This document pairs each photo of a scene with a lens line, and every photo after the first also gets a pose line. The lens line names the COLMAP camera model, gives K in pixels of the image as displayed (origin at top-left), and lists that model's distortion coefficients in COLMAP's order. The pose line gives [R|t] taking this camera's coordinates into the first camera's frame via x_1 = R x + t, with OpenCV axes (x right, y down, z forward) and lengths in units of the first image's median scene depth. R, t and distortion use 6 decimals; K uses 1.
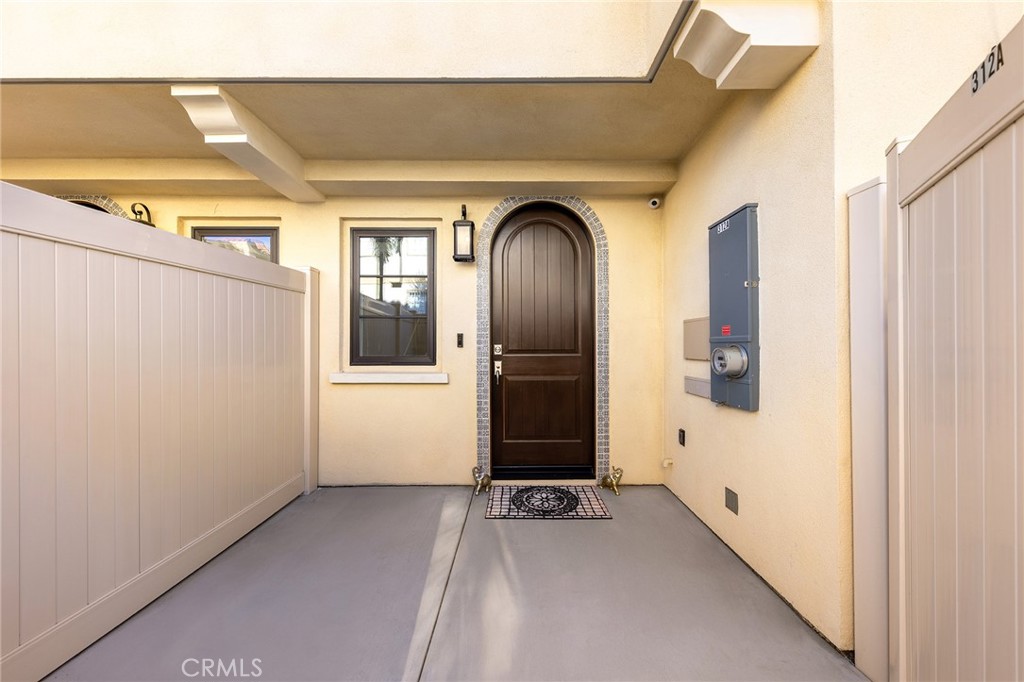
lens RADIAL K [[353.1, 0, 513.0], [0, 353.1, 344.0], [0, 0, 1]] dist [0.007623, -0.000688]
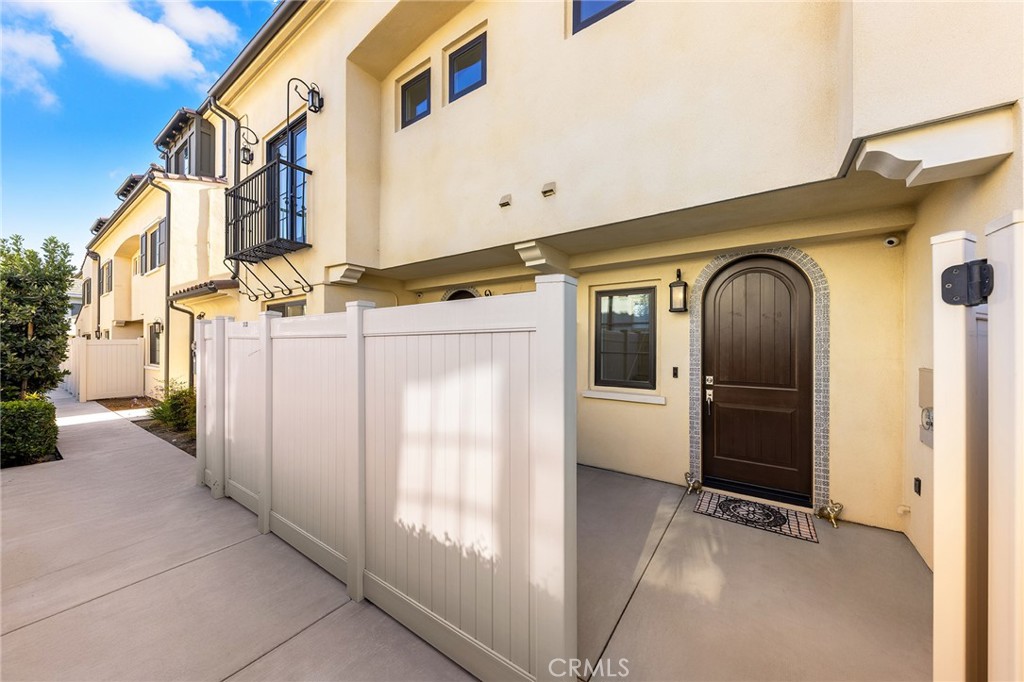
lens RADIAL K [[353.1, 0, 517.2], [0, 353.1, 343.4], [0, 0, 1]] dist [0.007623, -0.000688]
pose [[0.823007, 0.004553, -0.568013, 0.109074], [-0.002913, 0.999989, 0.003795, -0.119107], [0.568024, -0.001469, 0.823011, -0.395146]]
